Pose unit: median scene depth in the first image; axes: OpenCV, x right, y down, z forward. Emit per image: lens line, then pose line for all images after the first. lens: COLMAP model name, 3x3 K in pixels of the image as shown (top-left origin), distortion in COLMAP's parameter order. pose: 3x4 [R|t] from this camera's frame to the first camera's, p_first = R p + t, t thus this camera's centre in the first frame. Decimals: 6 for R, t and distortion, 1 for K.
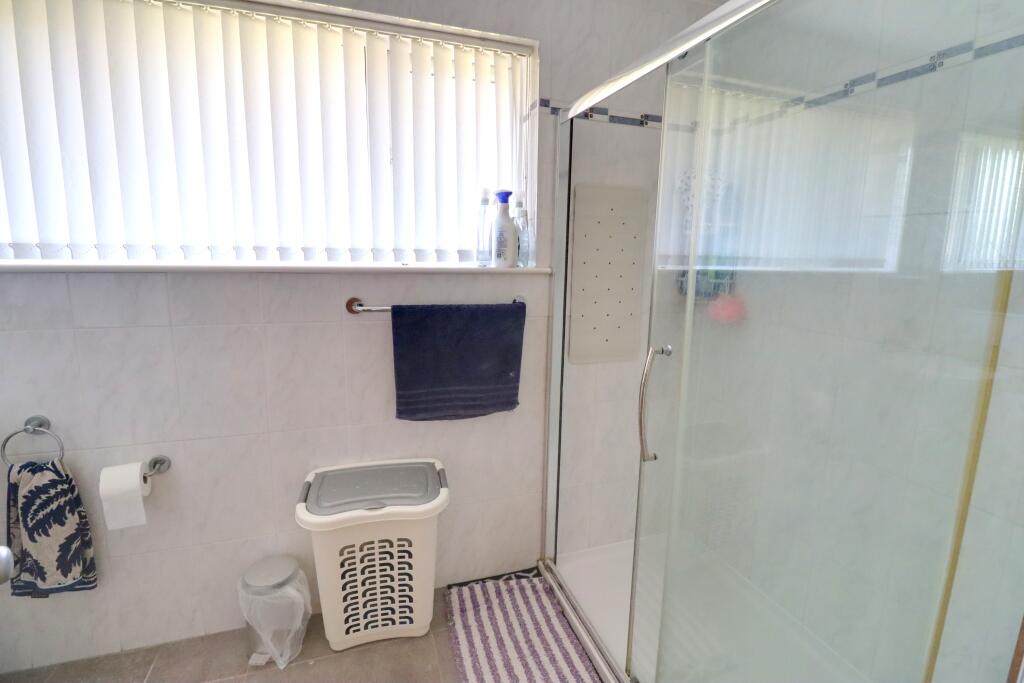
lens RADIAL K [[480.0, 0, 517.7], [0, 480.0, 331.9], [0, 0, 1]] dist [0.000680, -0.008552]
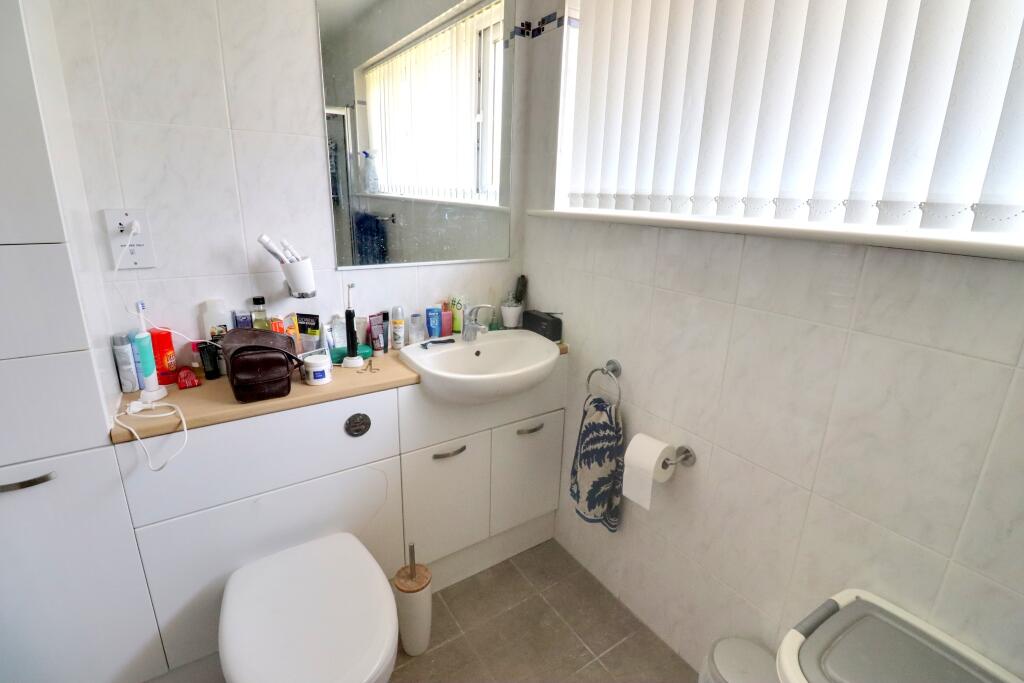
lens RADIAL K [[480.0, 0, 517.7], [0, 480.0, 331.9], [0, 0, 1]] dist [0.000680, -0.008552]
pose [[0.281095, 0.259093, -0.924043, -0.095539], [-0.189206, 0.958930, 0.211318, -0.071227], [0.940844, 0.115434, 0.318573, 0.448747]]
